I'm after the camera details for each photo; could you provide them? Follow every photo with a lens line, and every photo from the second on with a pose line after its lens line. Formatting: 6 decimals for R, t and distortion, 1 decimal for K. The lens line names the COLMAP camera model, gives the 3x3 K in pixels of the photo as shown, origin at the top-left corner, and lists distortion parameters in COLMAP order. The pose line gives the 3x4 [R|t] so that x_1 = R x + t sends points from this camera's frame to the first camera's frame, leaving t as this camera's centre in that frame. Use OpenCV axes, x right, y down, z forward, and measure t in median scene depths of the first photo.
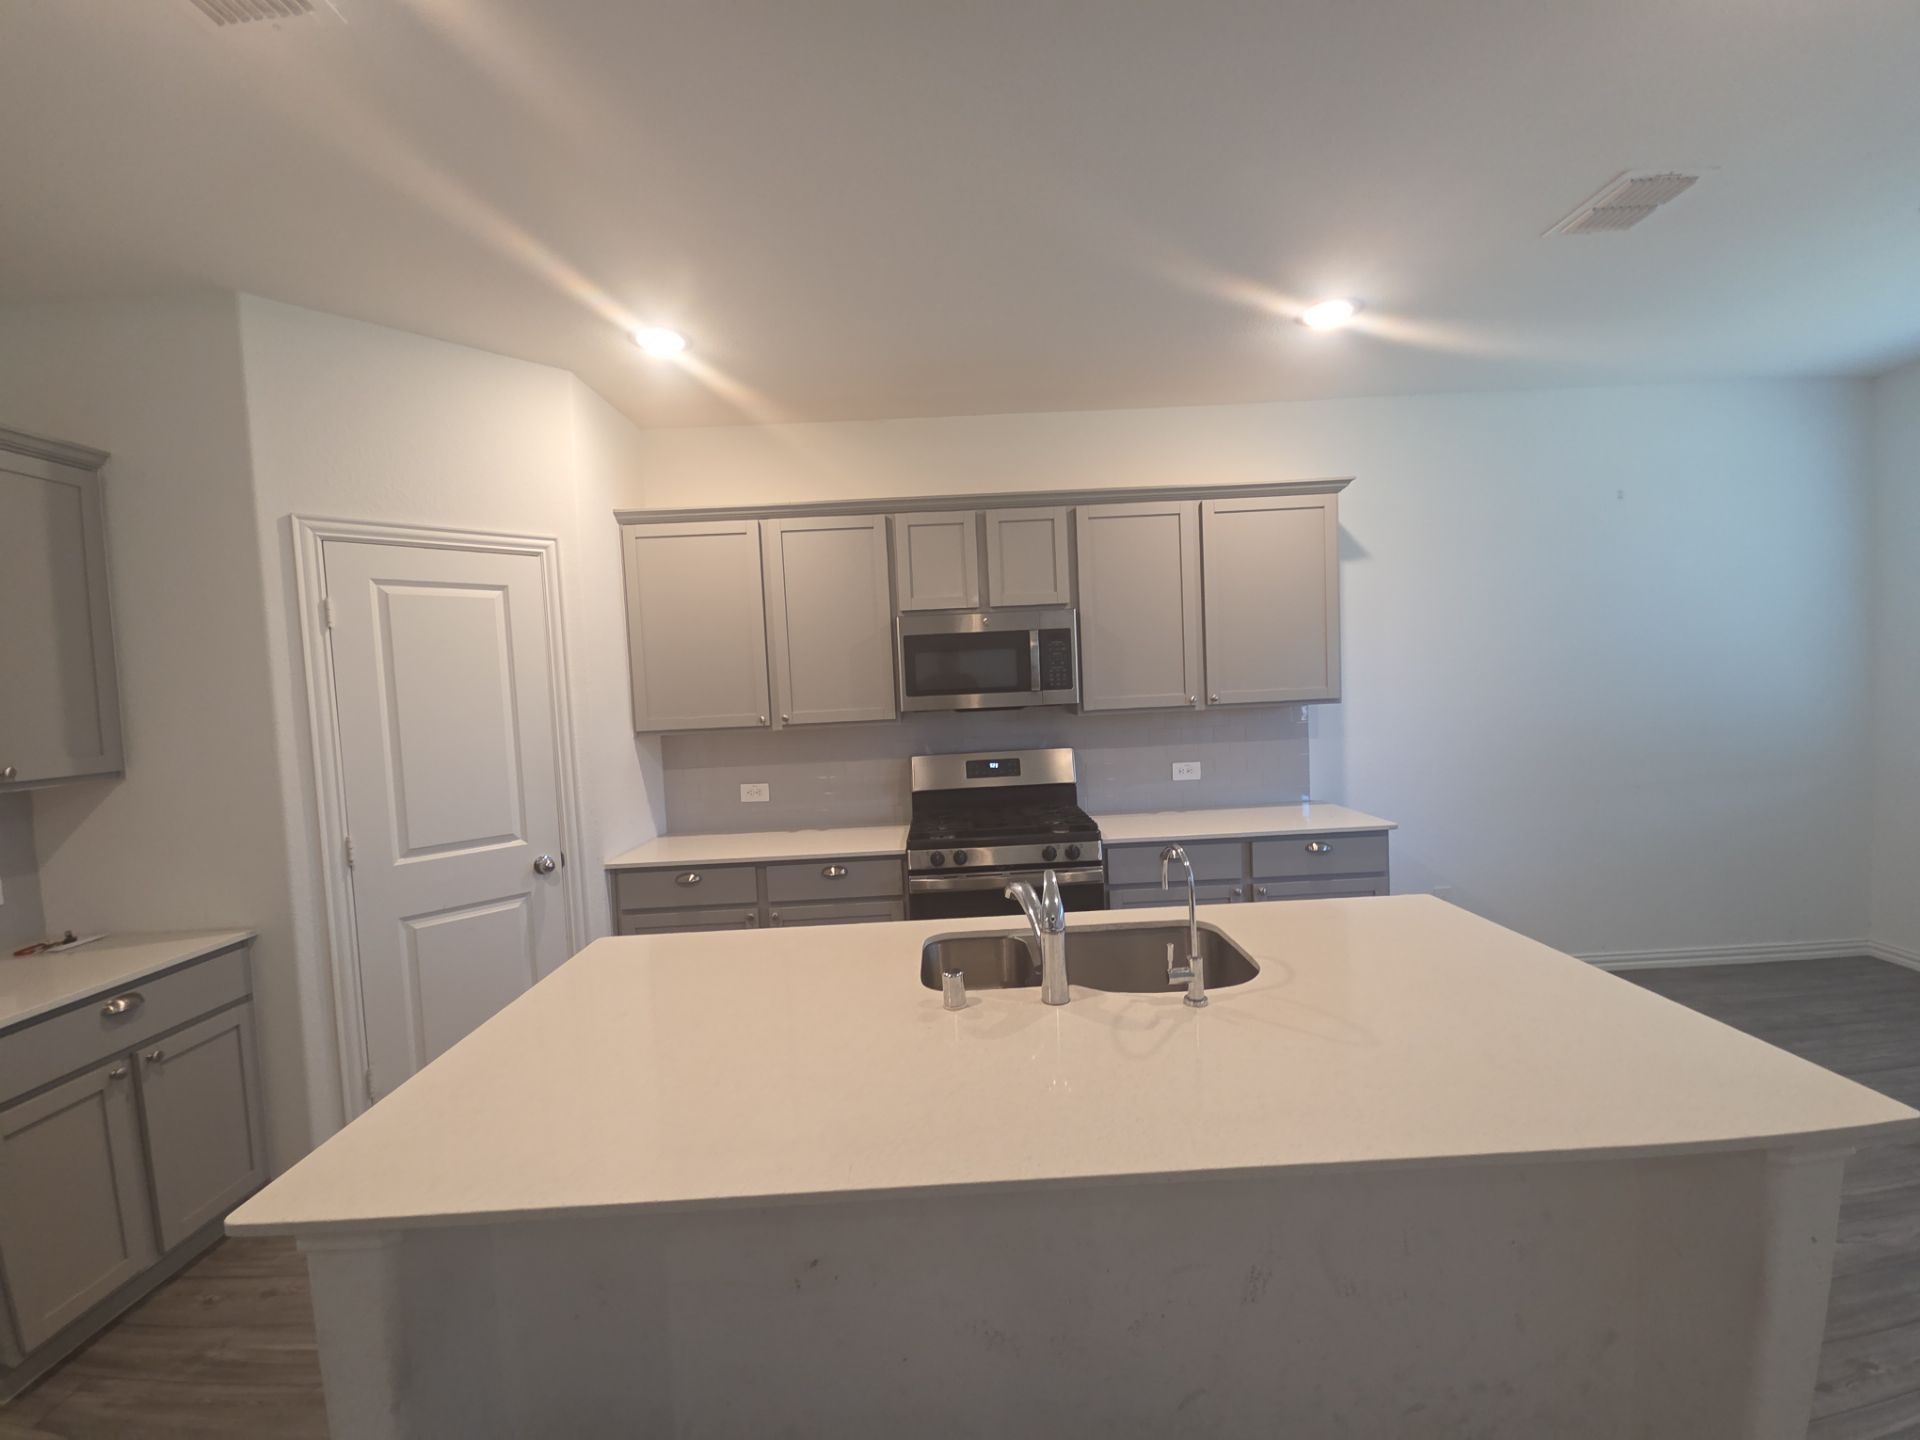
lens RADIAL K [[783.6, 0, 953.3], [0, 783.6, 723.3], [0, 0, 1]] dist [0.009975, -0.003590]
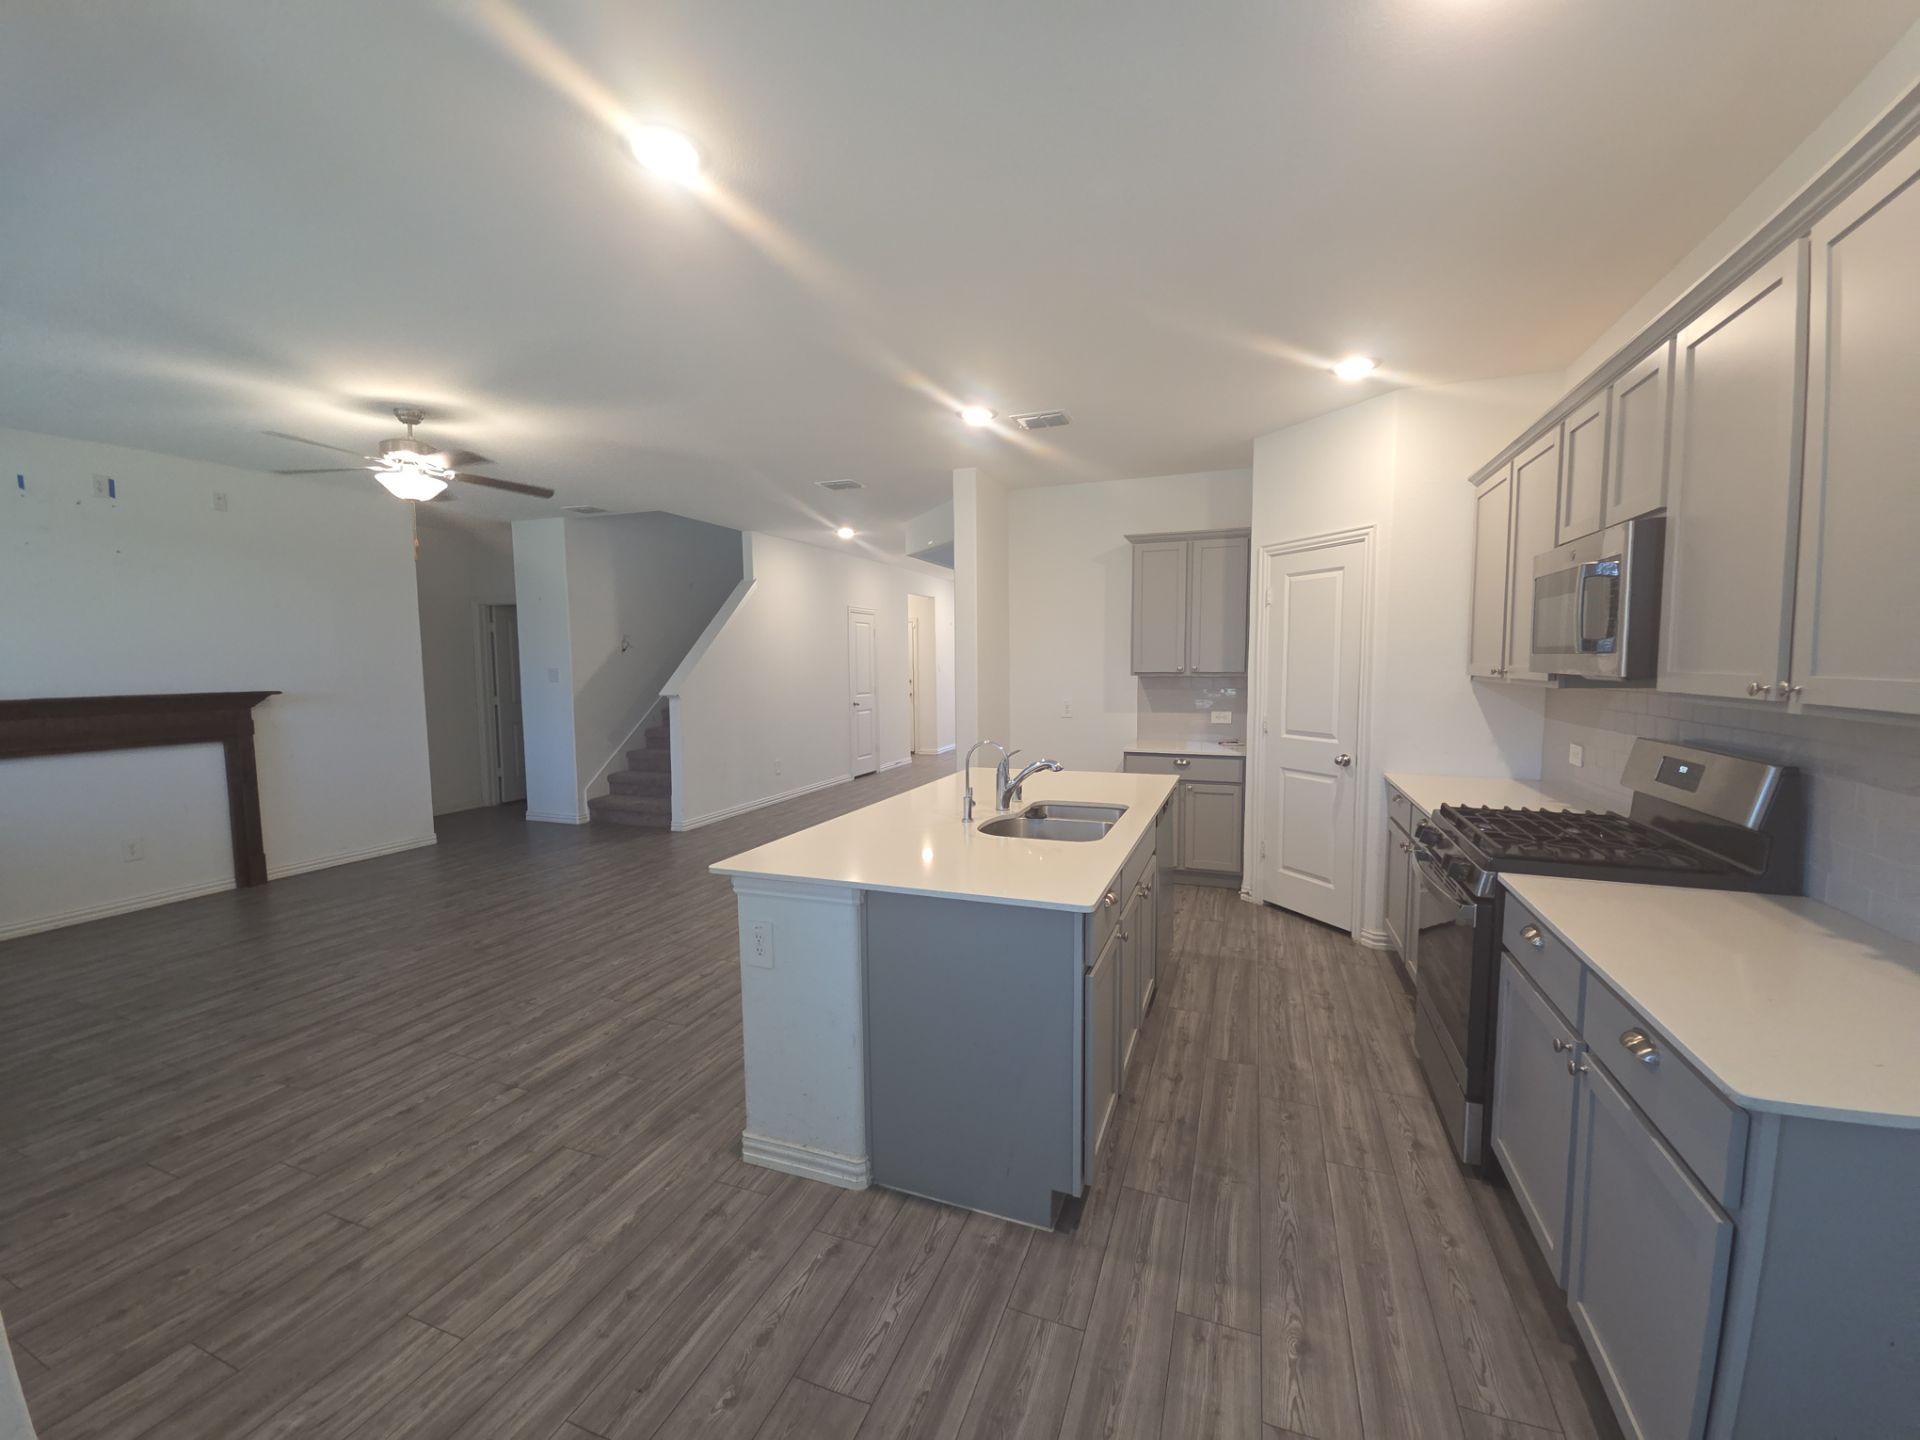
lens RADIAL K [[783.6, 0, 950.3], [0, 783.6, 716.7], [0, 0, 1]] dist [0.009975, -0.003590]
pose [[-0.374375, 0.116254, -0.919961, 0.927147], [-0.023087, 0.990634, 0.134580, -0.065938], [0.926990, 0.071622, -0.368184, 0.751133]]
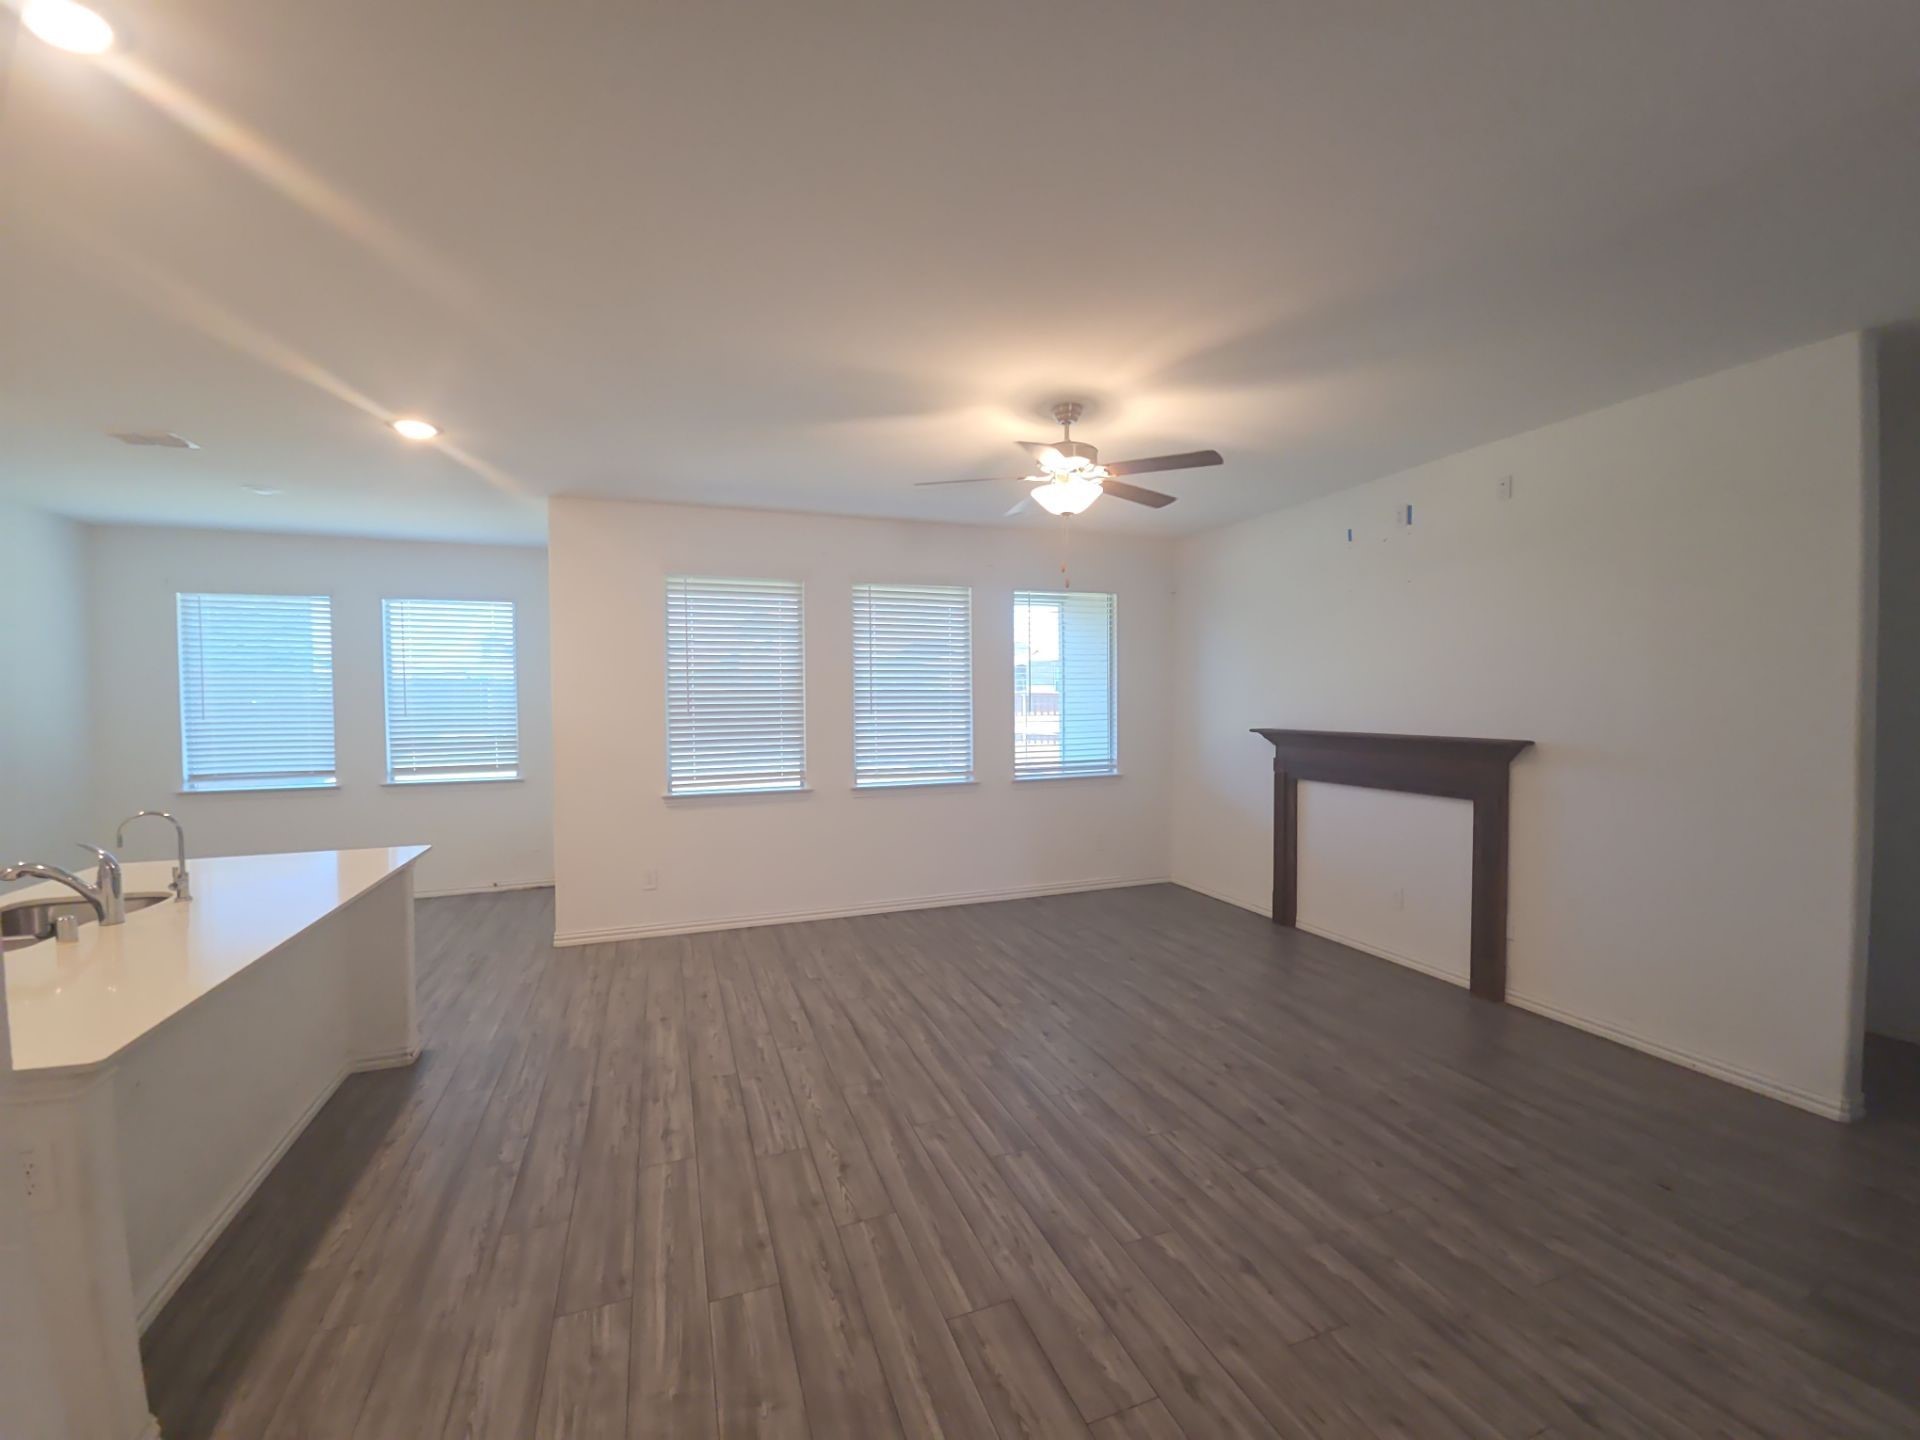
lens RADIAL K [[783.6, 0, 959.1], [0, 783.6, 728.6], [0, 0, 1]] dist [0.009975, -0.003590]
pose [[-0.340123, 0.015021, 0.940261, -0.840905], [0.072687, 0.997301, 0.010361, 0.043734], [-0.937568, 0.071869, -0.340297, -0.001403]]
